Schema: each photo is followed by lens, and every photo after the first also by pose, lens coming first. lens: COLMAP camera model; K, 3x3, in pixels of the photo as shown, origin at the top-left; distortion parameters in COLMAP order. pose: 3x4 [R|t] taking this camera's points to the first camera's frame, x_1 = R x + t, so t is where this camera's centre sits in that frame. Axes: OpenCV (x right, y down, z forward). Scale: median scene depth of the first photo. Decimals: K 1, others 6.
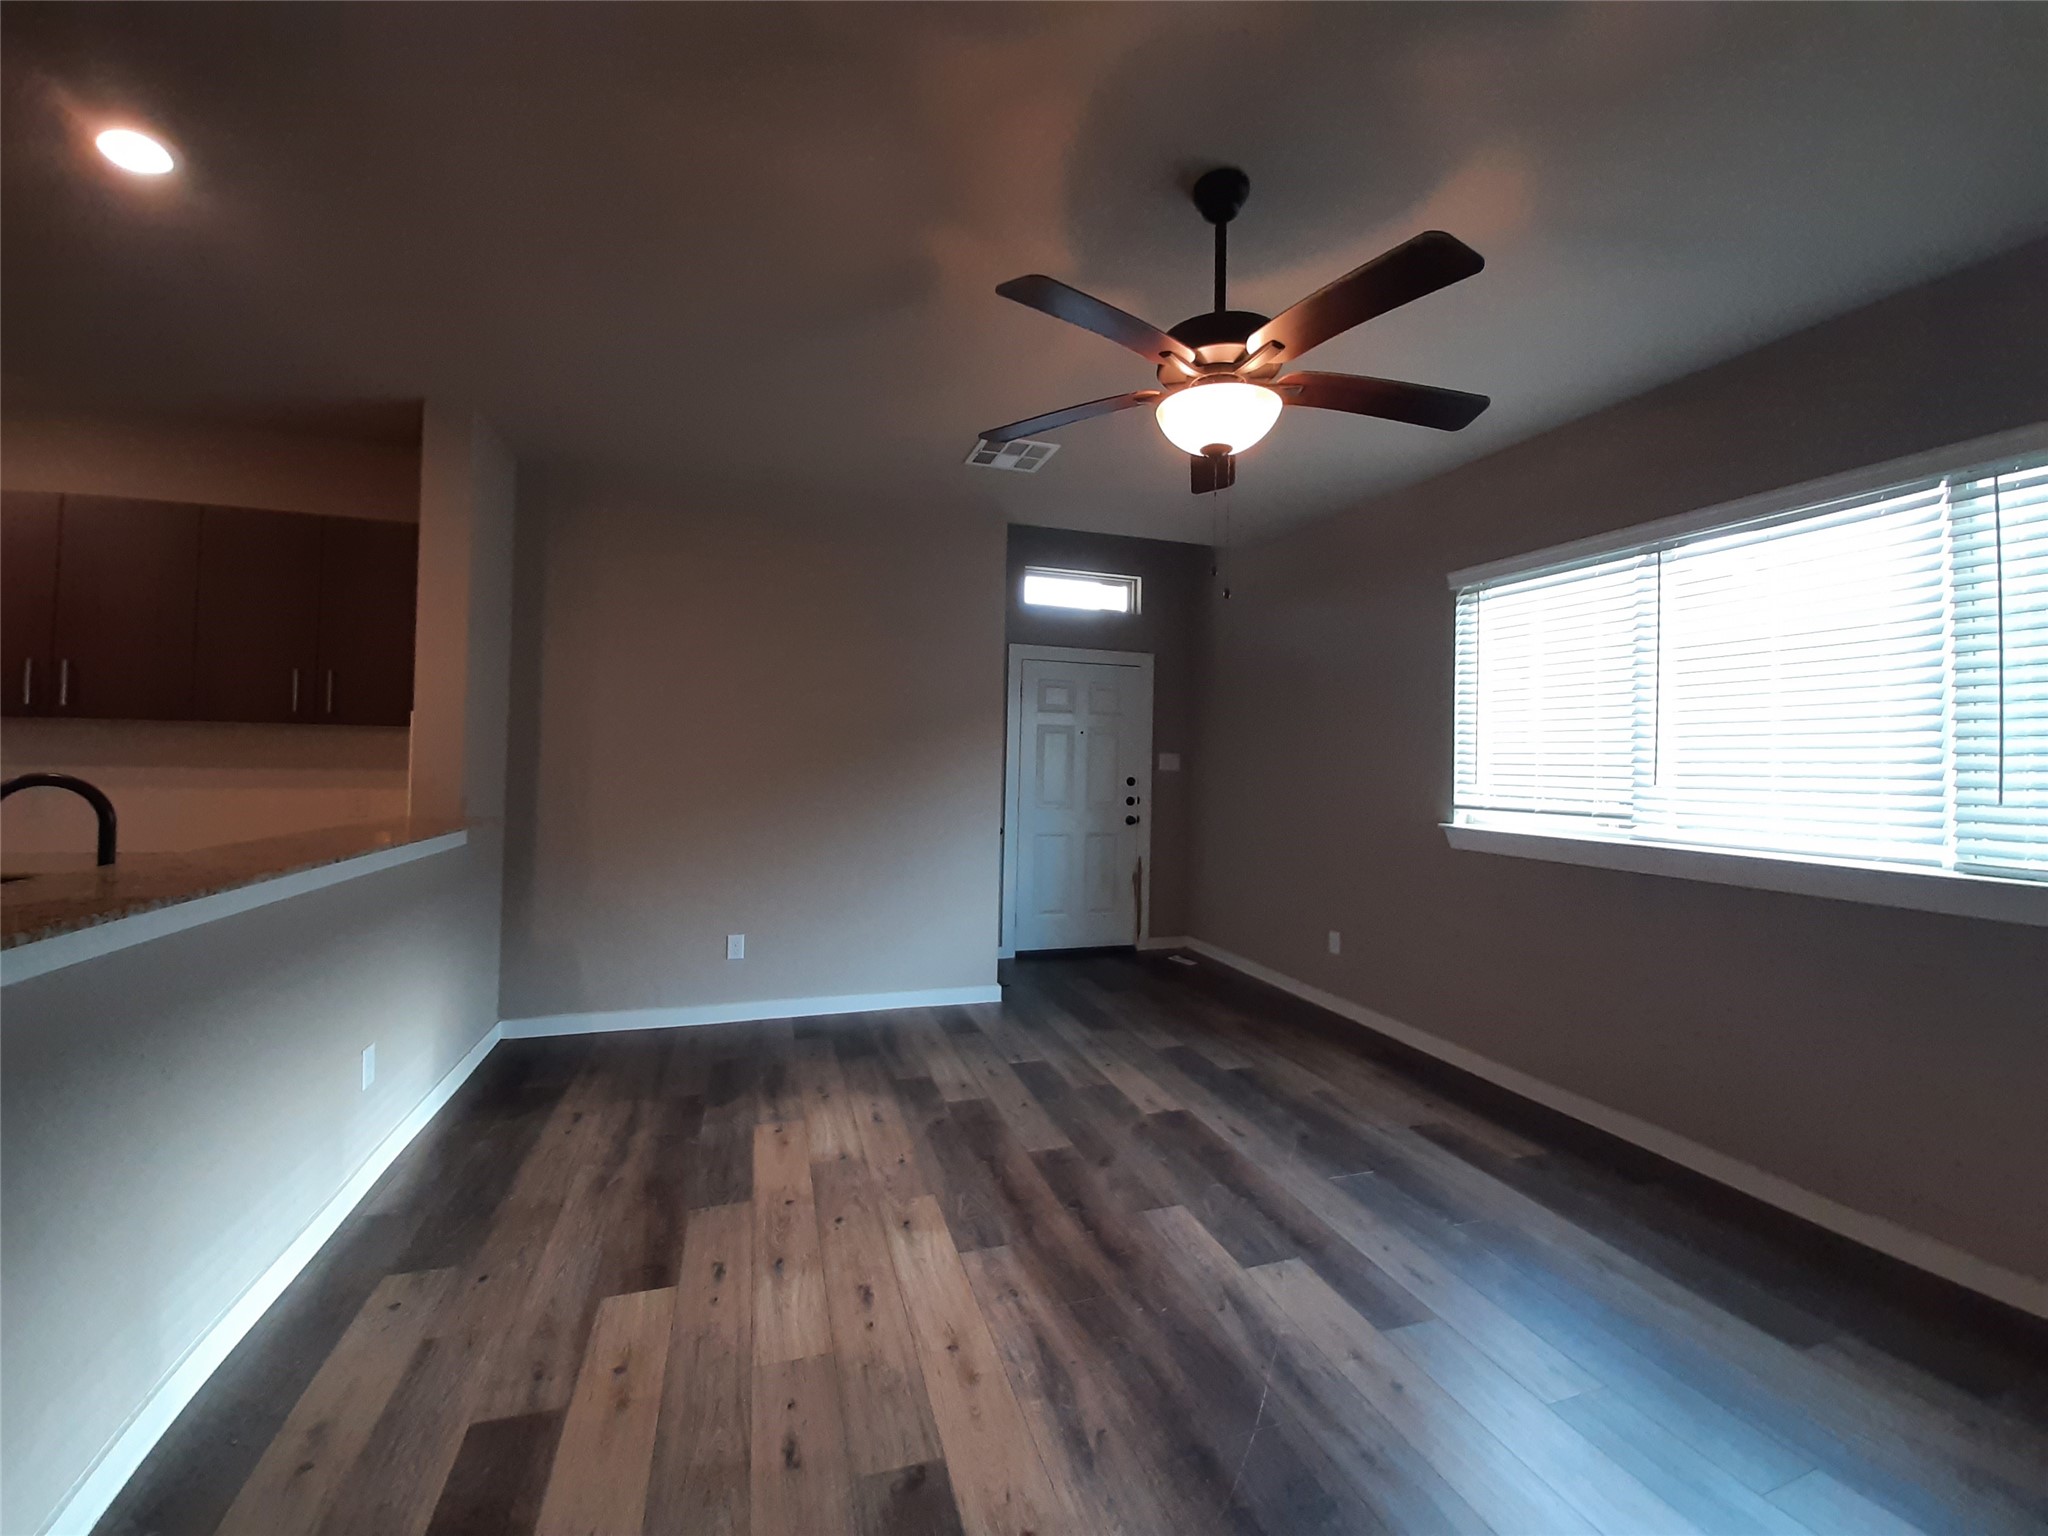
lens RADIAL K [[809.9, 0, 1013.5], [0, 809.9, 752.1], [0, 0, 1]] dist [0.001749, 0.000162]
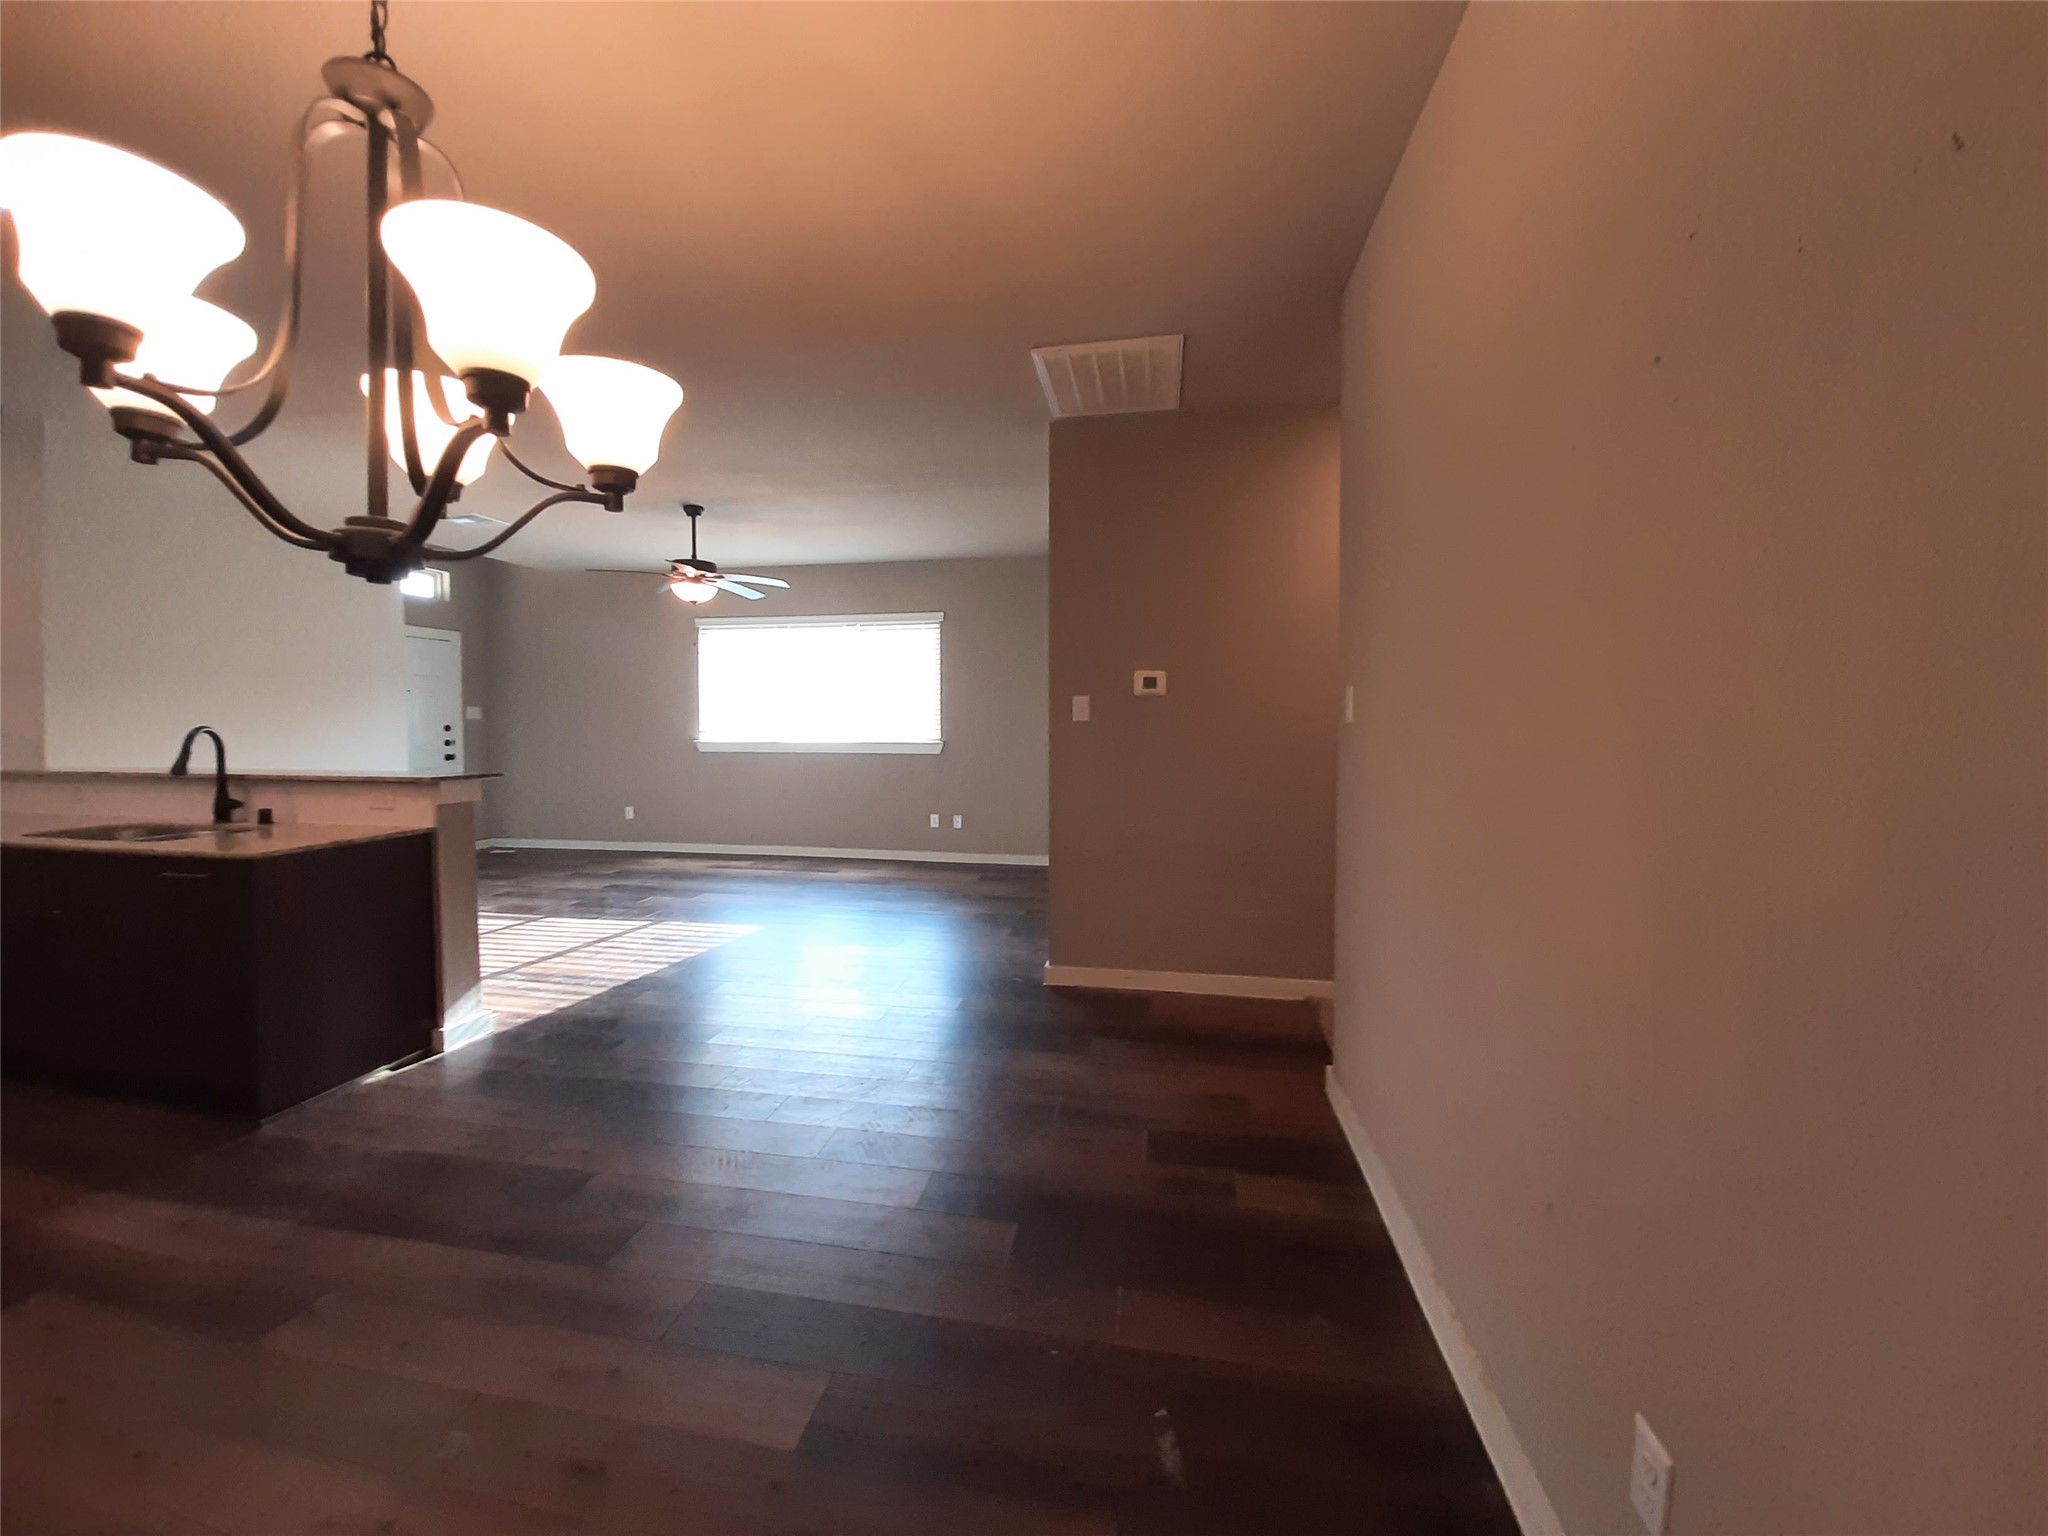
lens RADIAL K [[809.9, 0, 1016.6], [0, 809.9, 756.0], [0, 0, 1]] dist [0.001749, 0.000162]
pose [[0.471927, -0.058844, 0.879672, -0.586937], [0.000635, 0.997793, 0.066405, -0.005550], [-0.881637, -0.030780, 0.470923, -0.451652]]
